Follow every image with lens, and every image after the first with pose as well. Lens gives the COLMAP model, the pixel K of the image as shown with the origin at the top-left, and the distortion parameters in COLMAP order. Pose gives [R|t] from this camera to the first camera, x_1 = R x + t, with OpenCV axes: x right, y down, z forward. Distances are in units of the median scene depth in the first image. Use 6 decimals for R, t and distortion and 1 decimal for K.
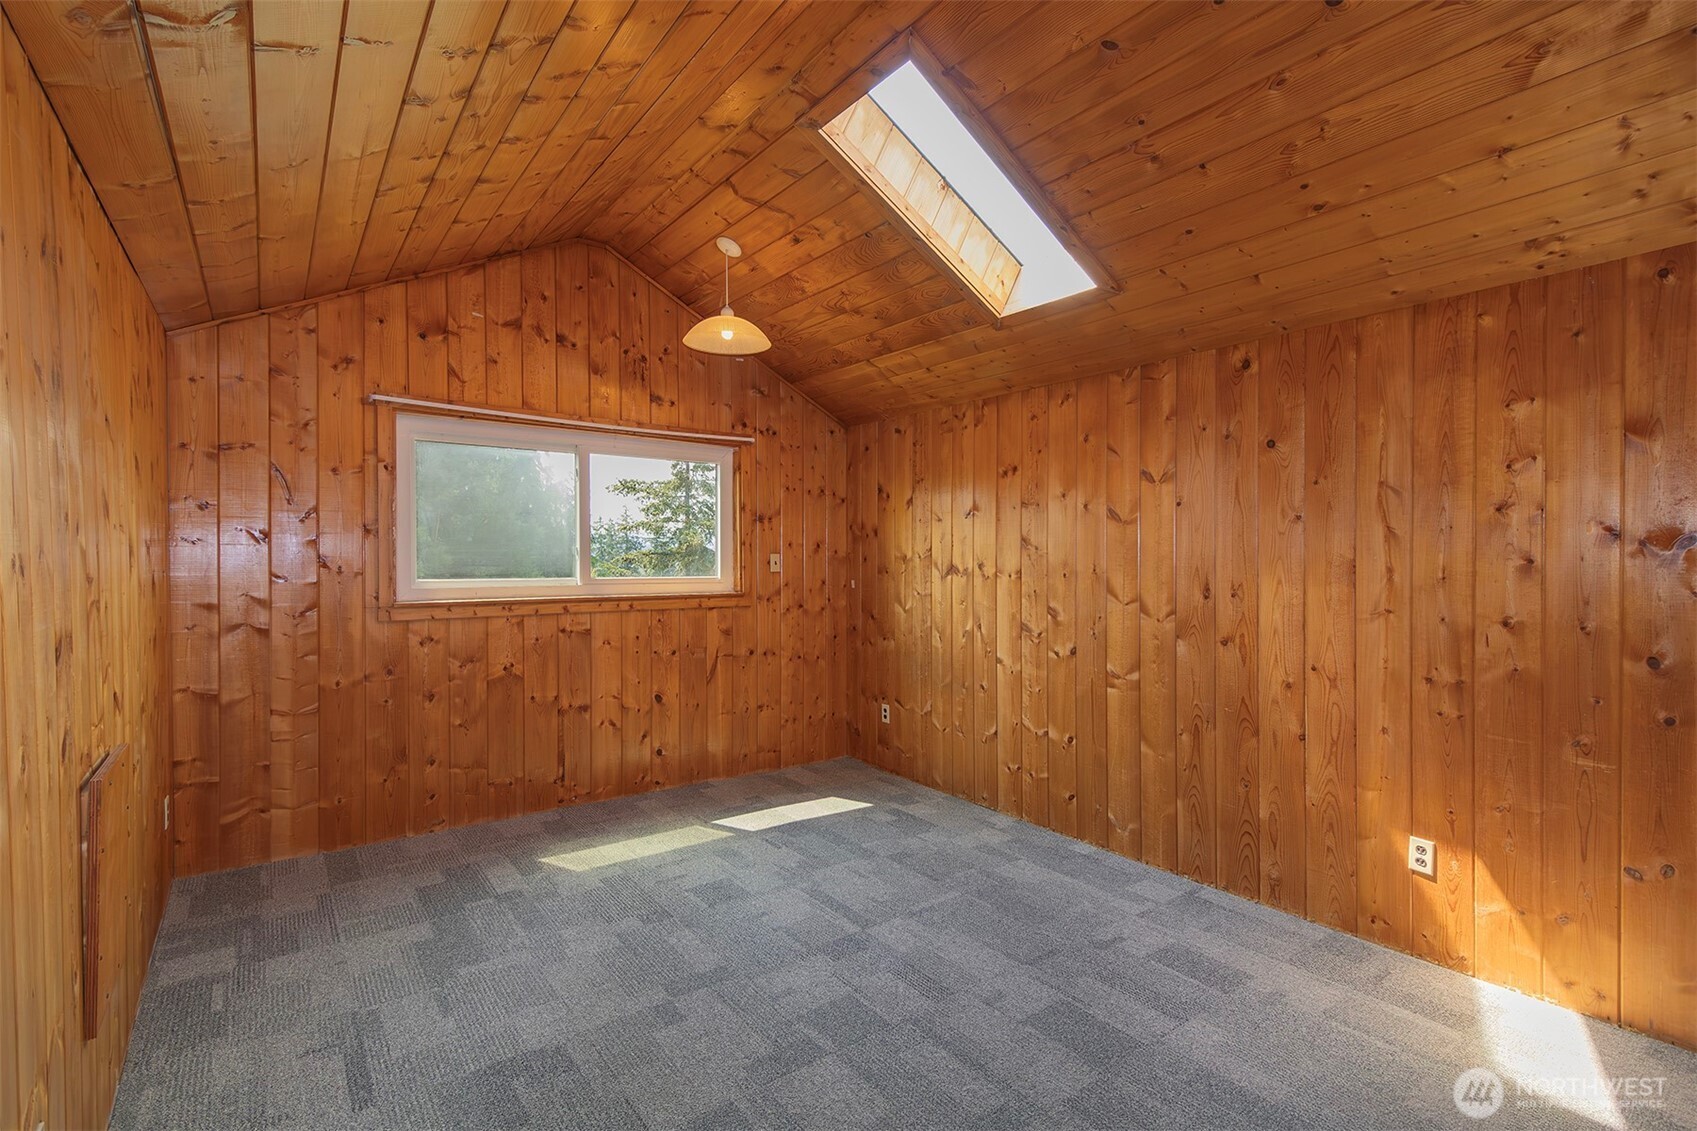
lens RADIAL K [[779.3, 0, 857.0], [0, 779.3, 561.8], [0, 0, 1]] dist [0.002229, 0.000716]
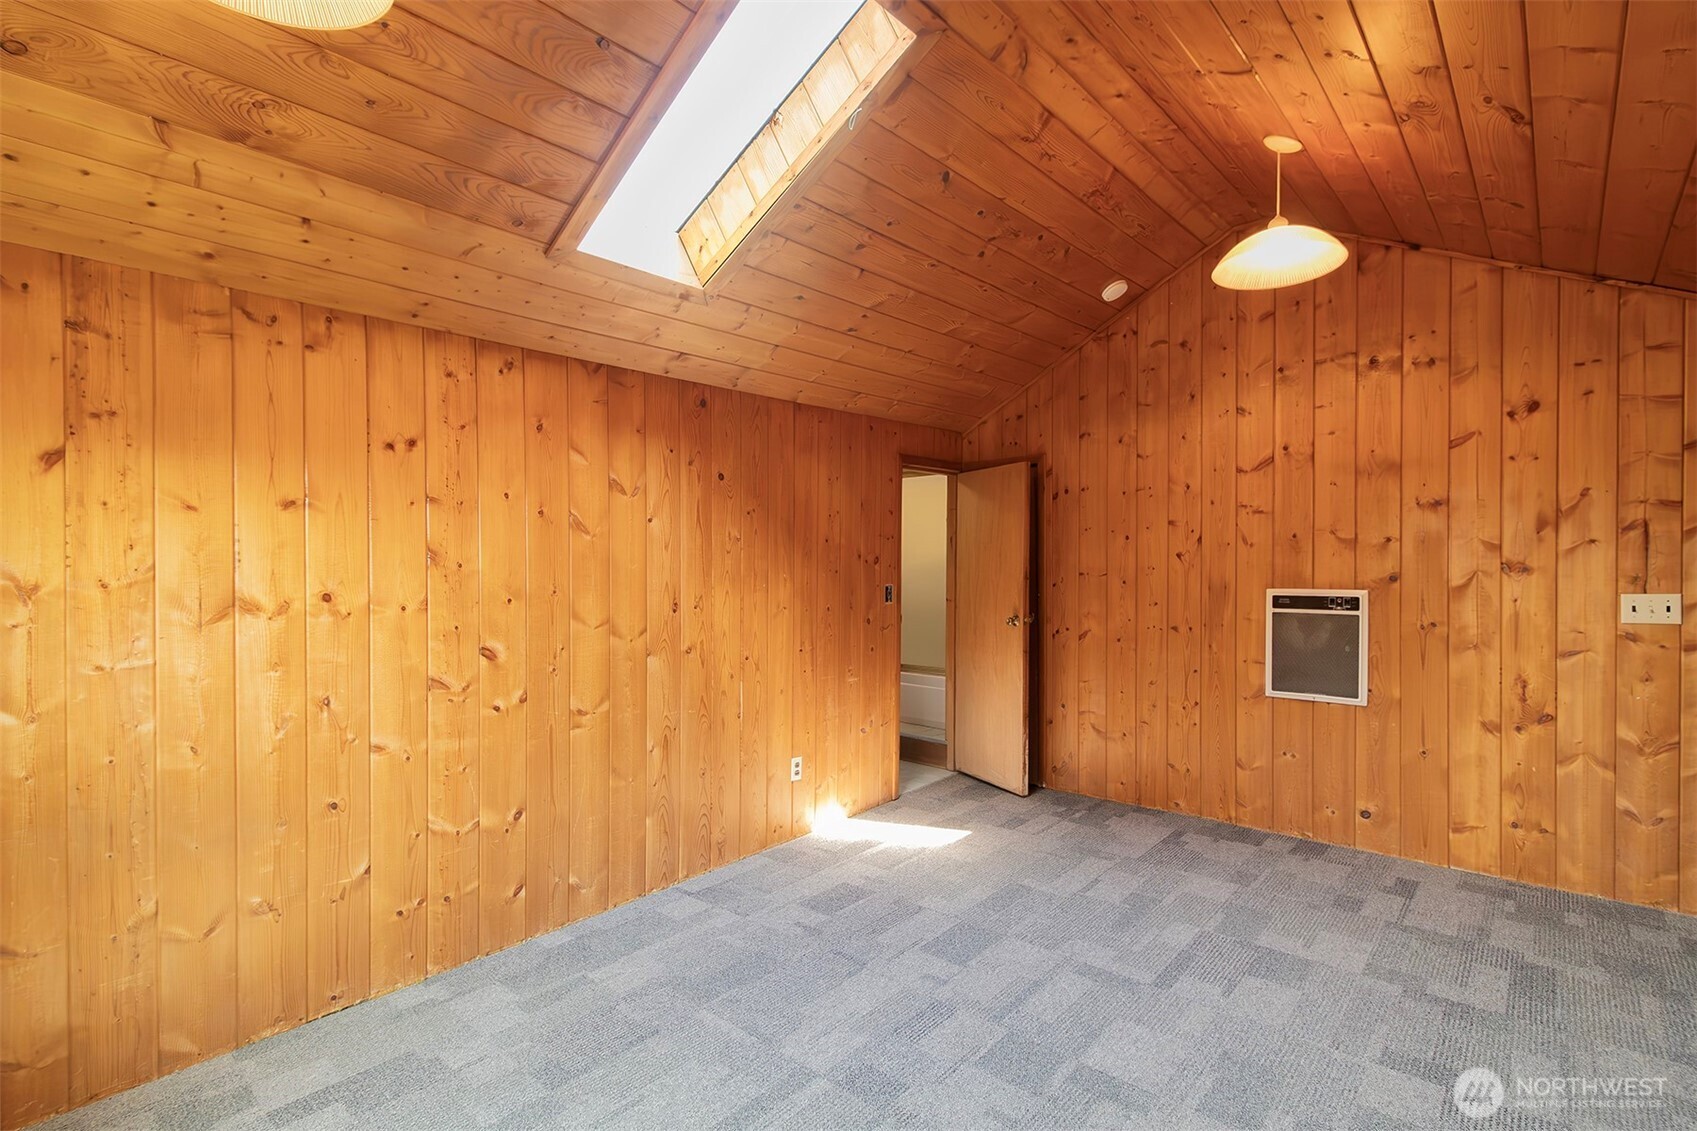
lens RADIAL K [[779.3, 0, 856.6], [0, 779.3, 563.3], [0, 0, 1]] dist [0.002229, 0.000716]
pose [[-0.195558, 0.003130, 0.980687, -0.591770], [0.016678, 0.999861, 0.000134, -0.015157], [-0.980550, 0.016382, -0.195583, 0.890716]]
